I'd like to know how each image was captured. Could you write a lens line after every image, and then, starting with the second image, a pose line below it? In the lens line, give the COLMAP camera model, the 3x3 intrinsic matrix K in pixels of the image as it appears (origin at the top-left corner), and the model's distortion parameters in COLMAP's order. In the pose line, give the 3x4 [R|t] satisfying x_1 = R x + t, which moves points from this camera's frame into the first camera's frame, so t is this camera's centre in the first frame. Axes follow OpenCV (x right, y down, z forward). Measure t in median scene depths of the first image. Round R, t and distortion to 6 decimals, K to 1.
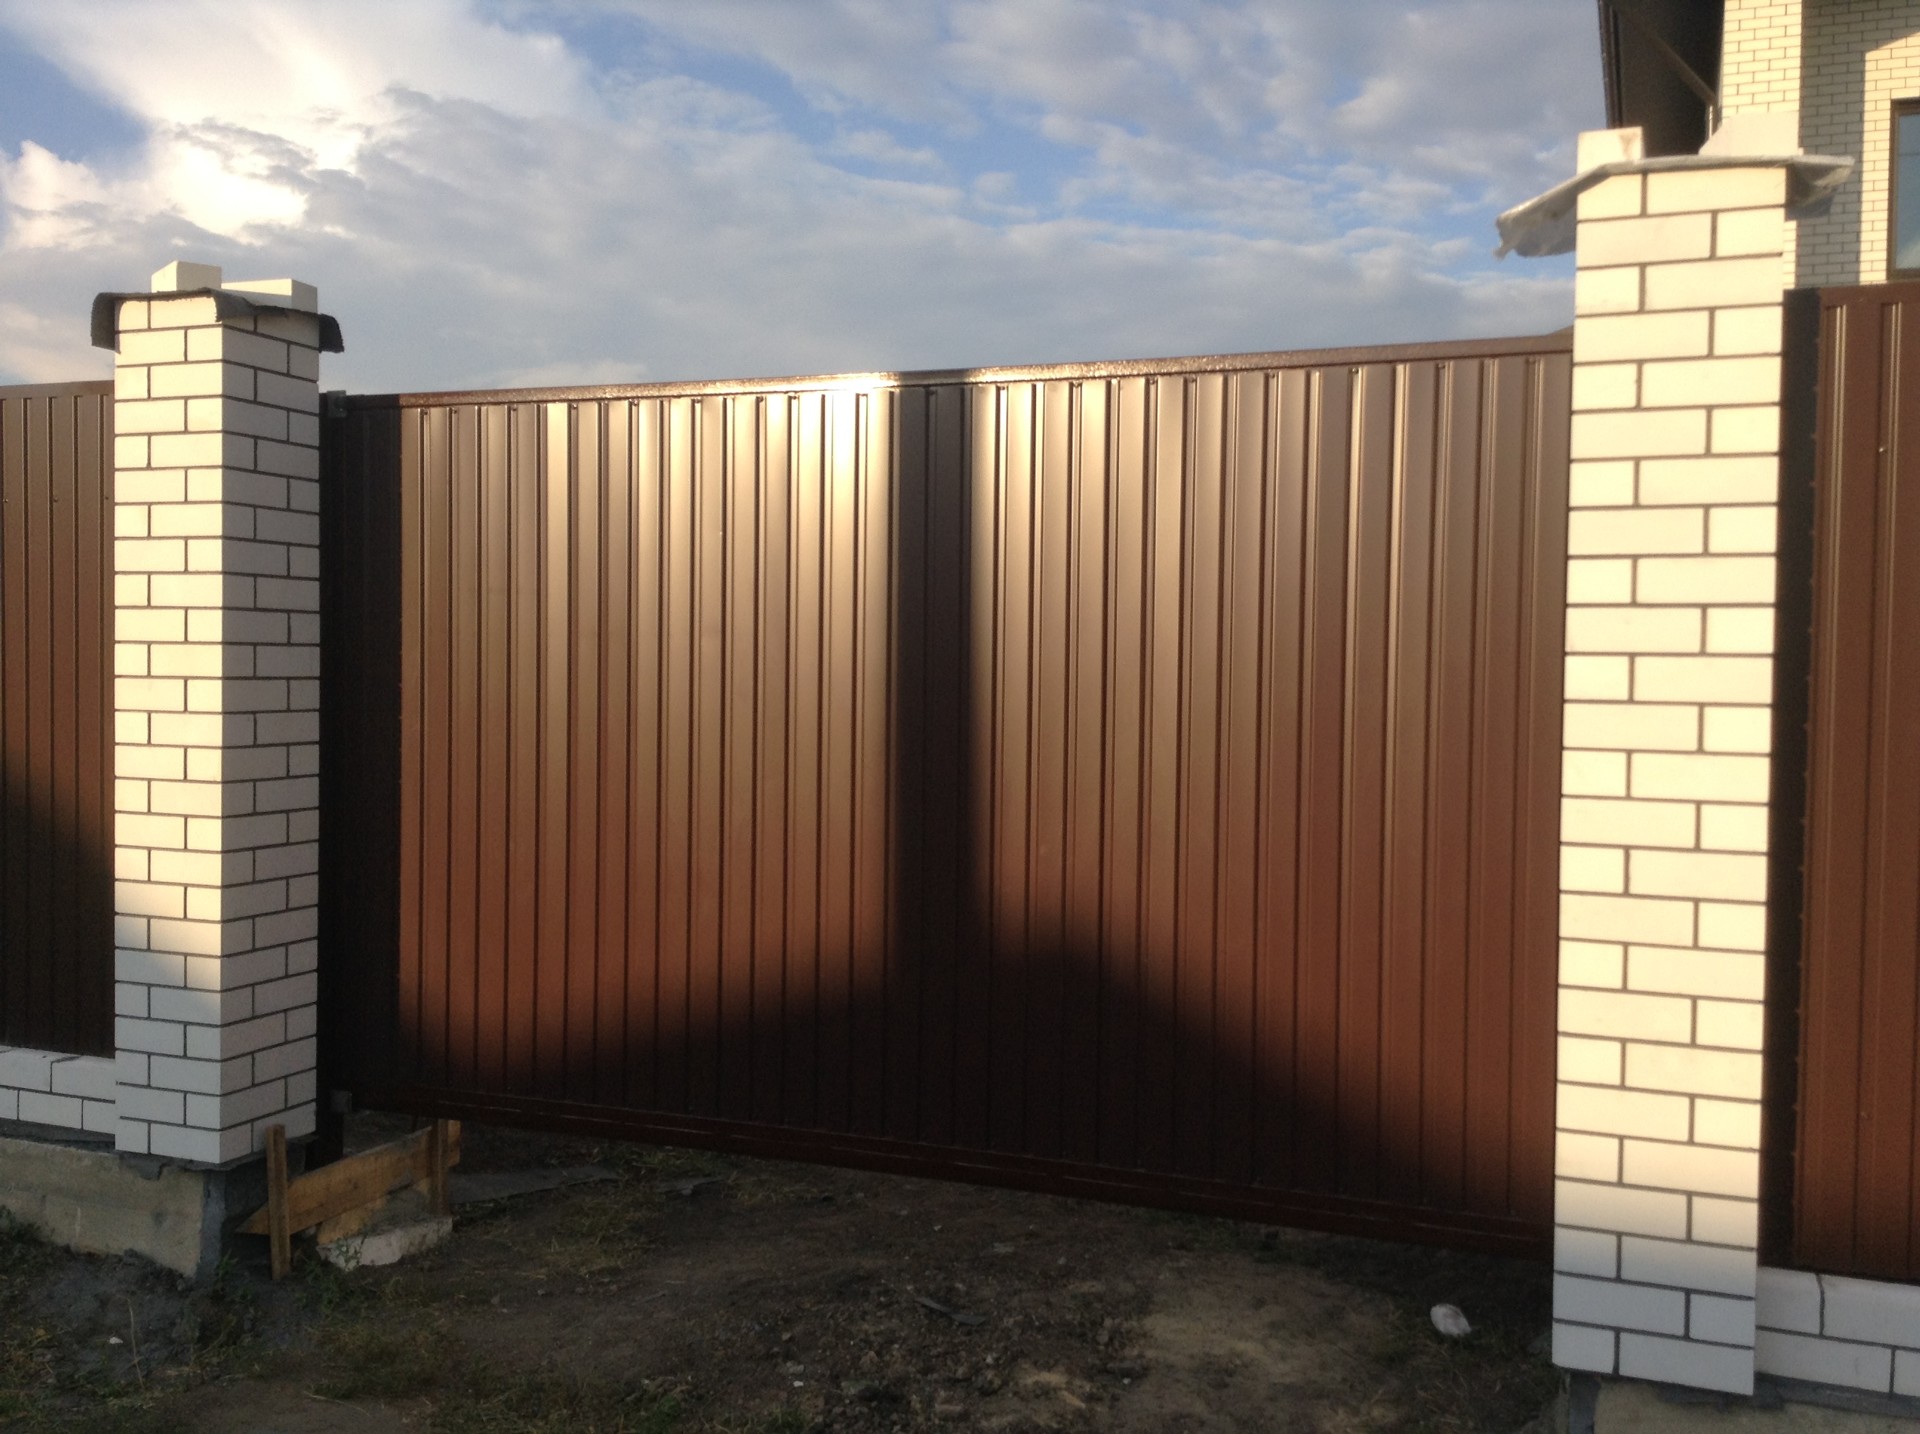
lens RADIAL K [[1803.0, 0, 959.5], [0, 1803.0, 719.5], [0, 0, 1]] dist [0.009104, 0.000000]
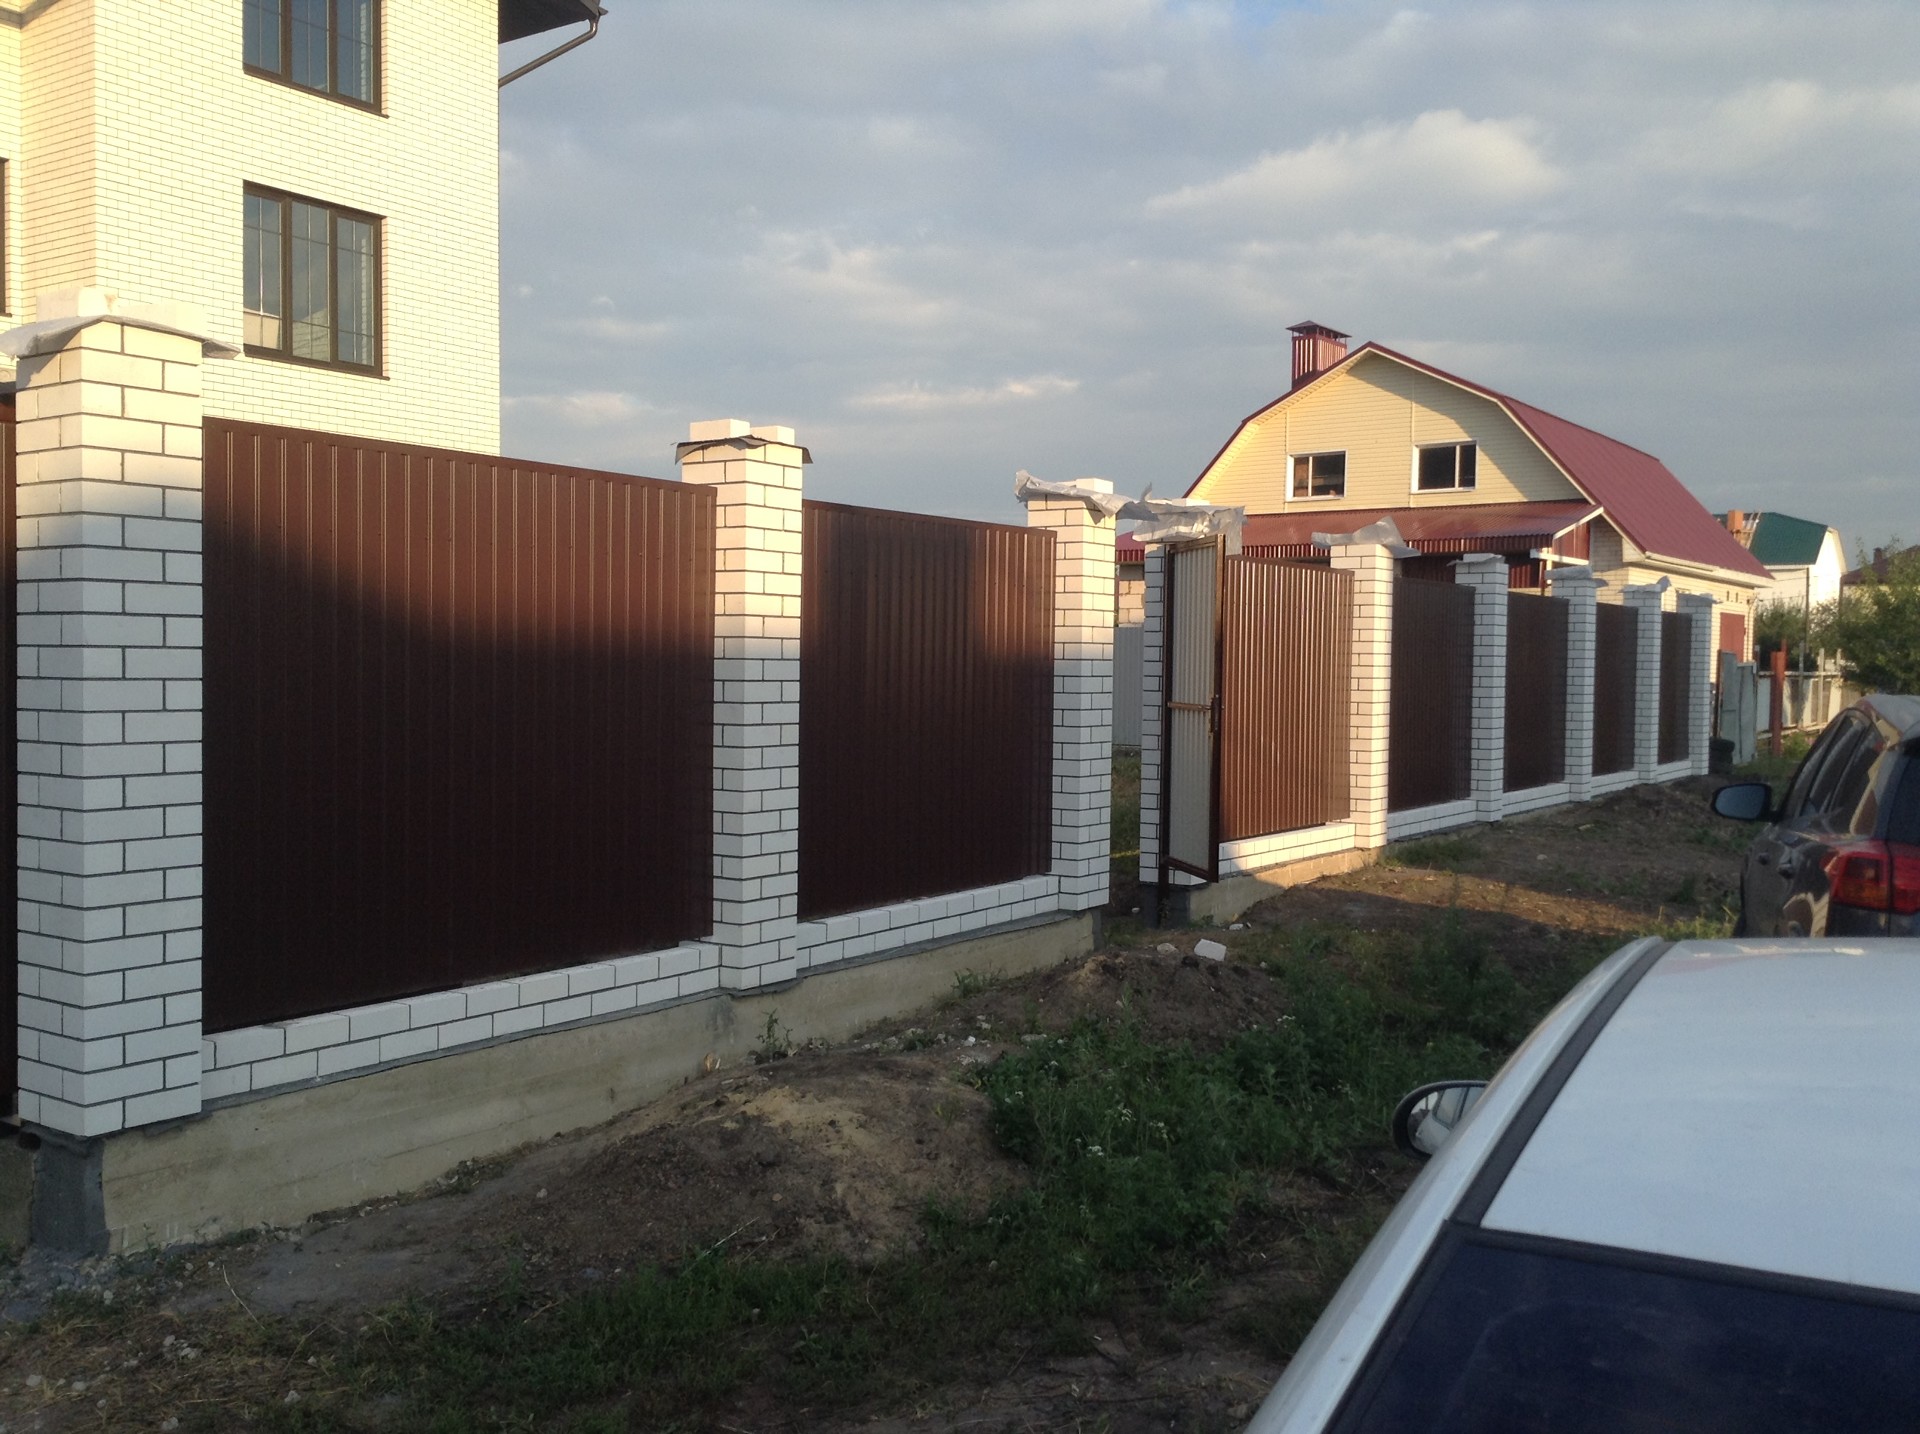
lens RADIAL K [[1803.0, 0, 958.6], [0, 1803.0, 719.1], [0, 0, 1]] dist [0.009104, 0.000000]
pose [[0.229170, -0.044175, 0.972384, -0.928364], [0.013503, 0.999018, 0.042202, -0.030332], [-0.973293, 0.003459, 0.229541, -0.016108]]
